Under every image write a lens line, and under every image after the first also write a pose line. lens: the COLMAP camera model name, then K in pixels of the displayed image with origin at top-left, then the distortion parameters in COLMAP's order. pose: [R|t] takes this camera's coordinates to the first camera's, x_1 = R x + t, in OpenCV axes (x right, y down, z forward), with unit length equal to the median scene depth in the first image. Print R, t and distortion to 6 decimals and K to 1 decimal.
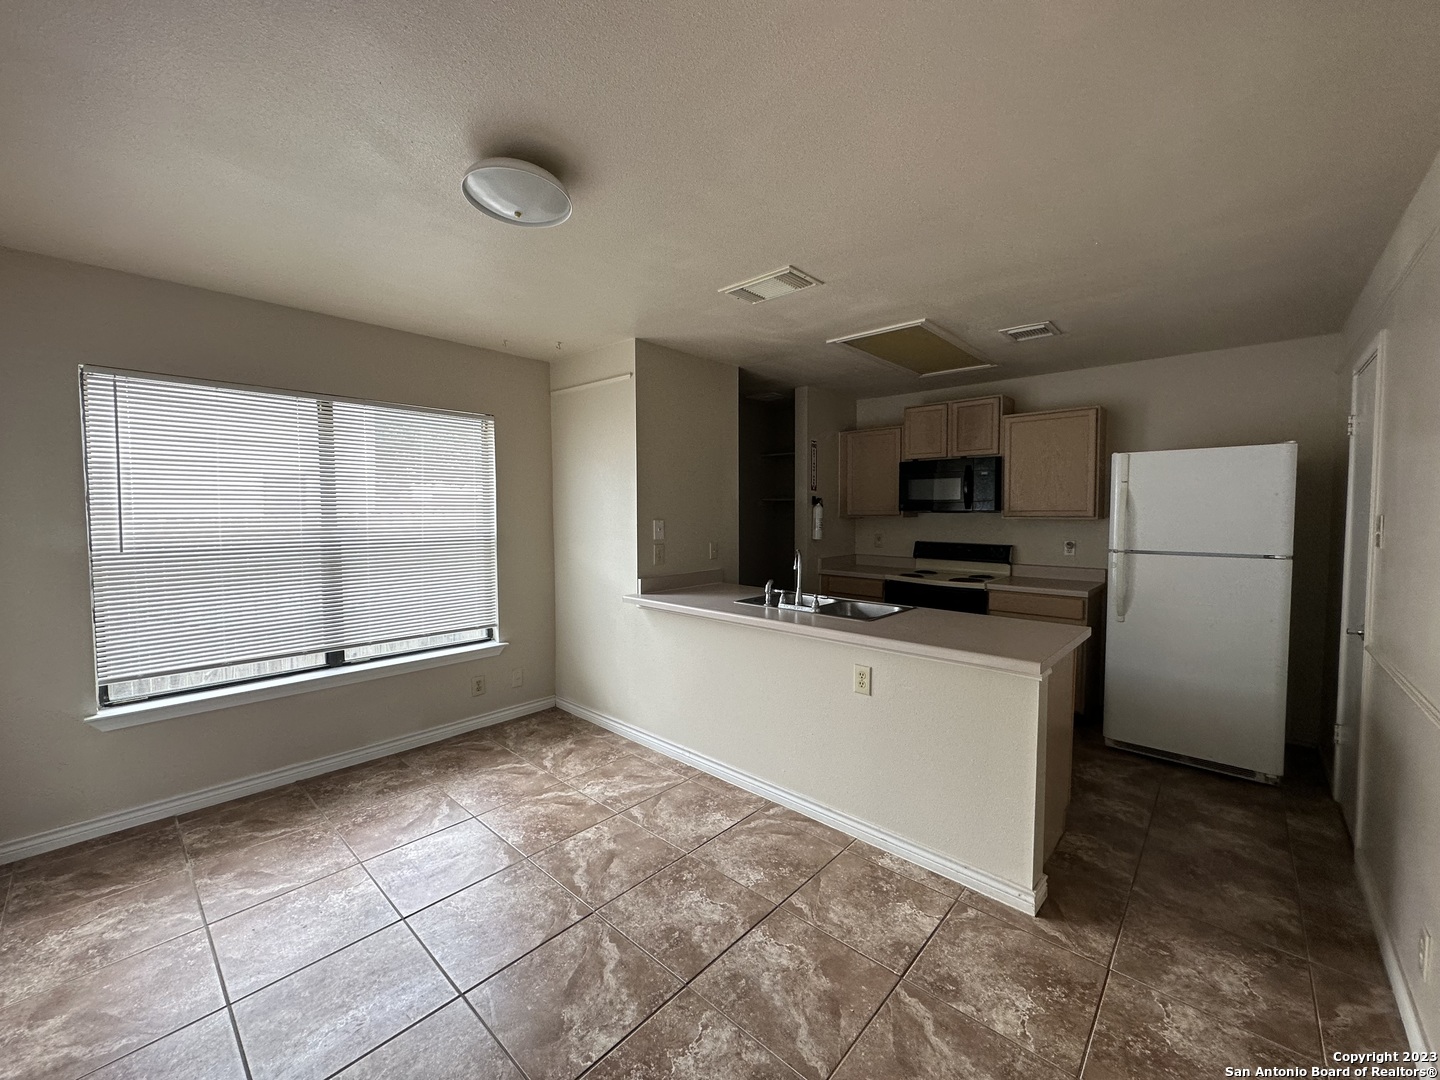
lens RADIAL K [[573.3, 0, 716.9], [0, 573.3, 535.3], [0, 0, 1]] dist [0.011568, -0.003891]
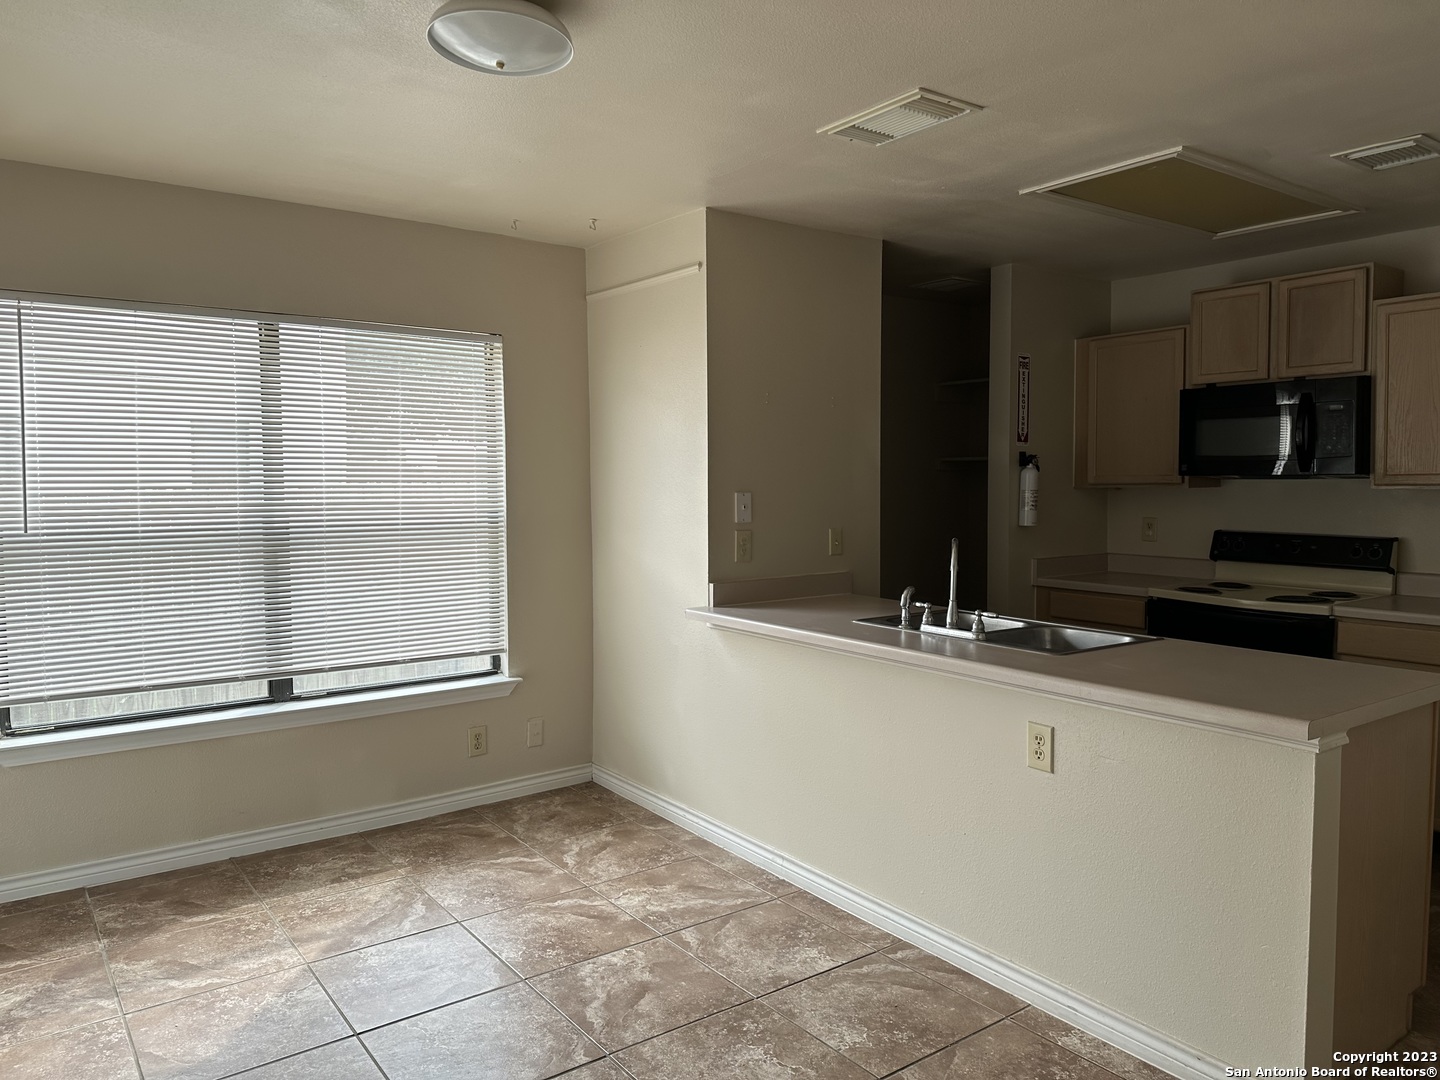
lens RADIAL K [[1028.9, 0, 714.0], [0, 1028.9, 527.2], [0, 0, 1]] dist [0.074493, -0.073132]
pose [[0.979270, 0.005873, -0.202472, 0.109240], [-0.005426, 0.999981, 0.002764, 0.010781], [0.202484, -0.001608, 0.979284, -0.135590]]
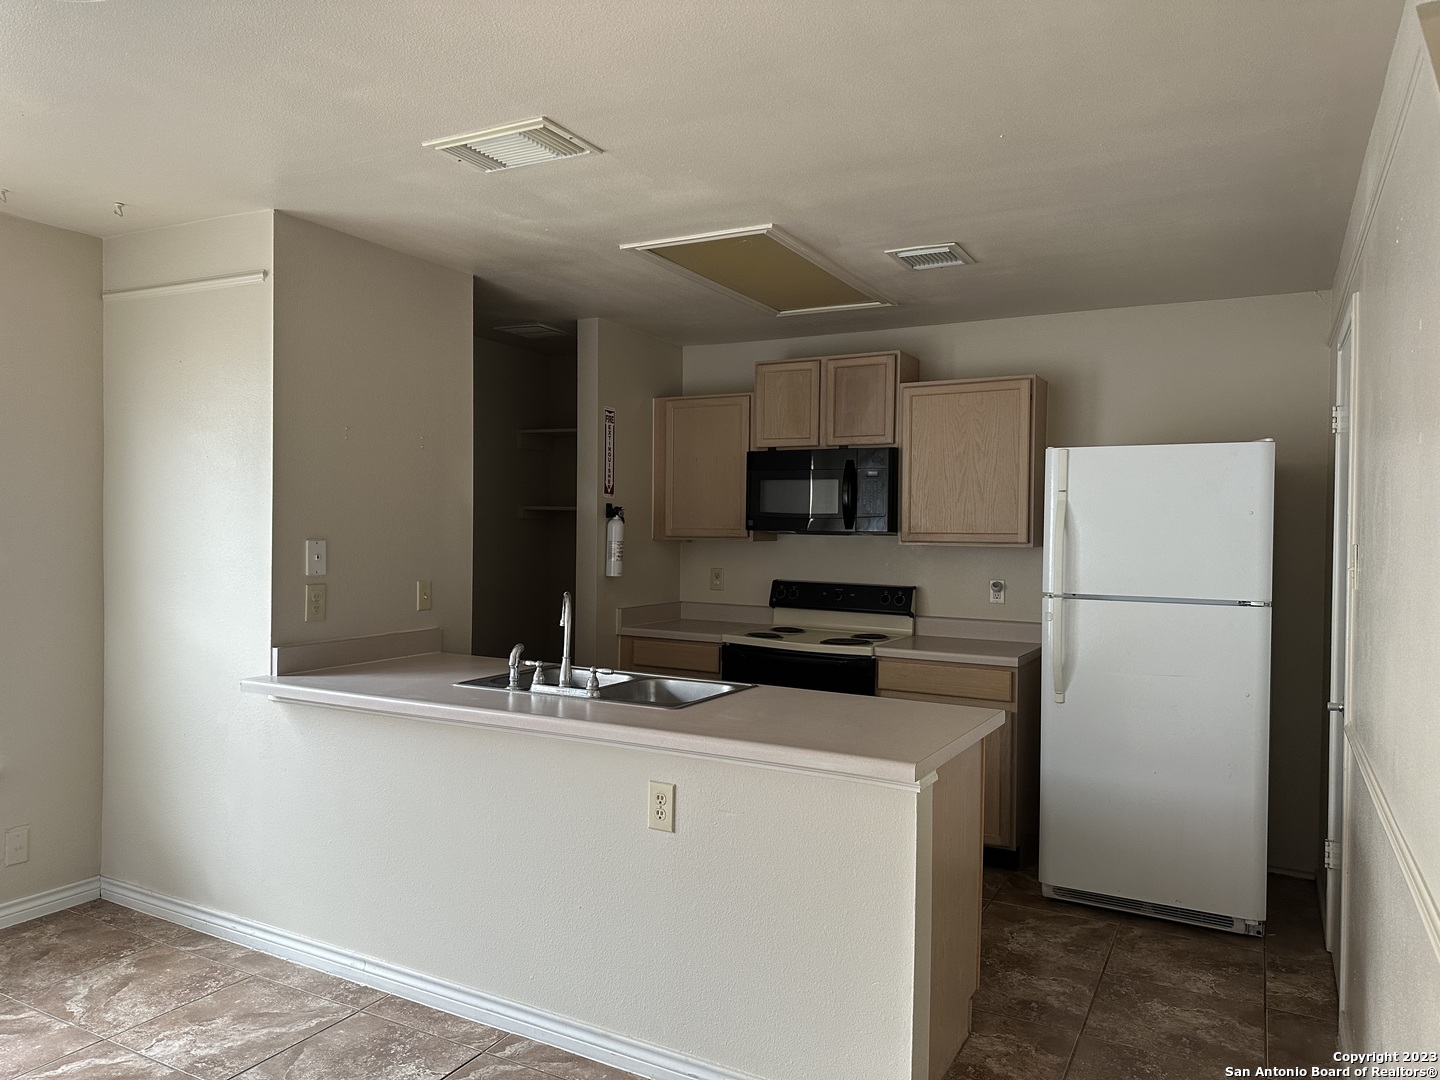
lens RADIAL K [[1008.1, 0, 712.3], [0, 1008.1, 542.7], [0, 0, 1]] dist [0.097339, -0.101990]
pose [[0.971730, 0.011125, 0.235831, 0.040036], [-0.004357, 0.999564, -0.029199, 0.003270], [-0.236053, 0.027346, 0.971355, -0.050298]]
